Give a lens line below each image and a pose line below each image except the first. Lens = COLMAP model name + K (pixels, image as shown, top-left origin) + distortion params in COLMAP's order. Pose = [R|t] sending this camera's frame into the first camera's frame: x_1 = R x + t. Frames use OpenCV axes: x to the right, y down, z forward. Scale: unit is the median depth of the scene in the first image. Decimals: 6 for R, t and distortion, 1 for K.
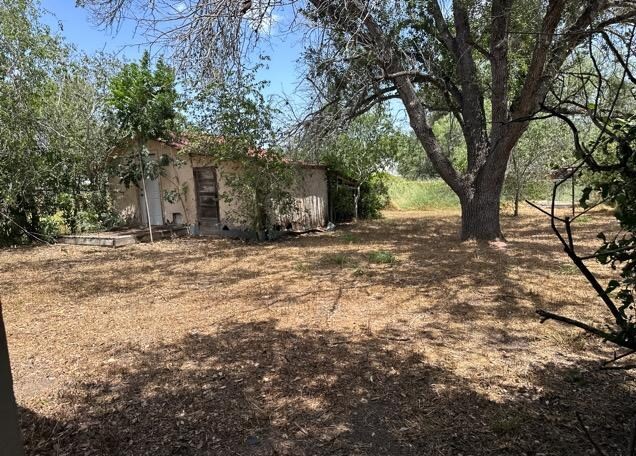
lens RADIAL K [[465.4, 0, 316.8], [0, 465.4, 236.4], [0, 0, 1]] dist [0.182627, -0.336692]
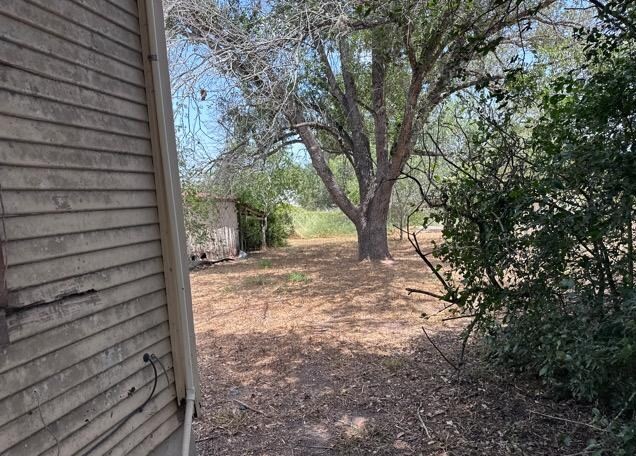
lens RADIAL K [[465.4, 0, 316.8], [0, 465.4, 236.4], [0, 0, 1]] dist [0.182627, -0.336692]
pose [[0.976744, -0.032921, 0.211866, -0.037805], [0.046449, 0.997165, -0.059197, 0.009839], [-0.209316, 0.067661, 0.975504, -0.110634]]
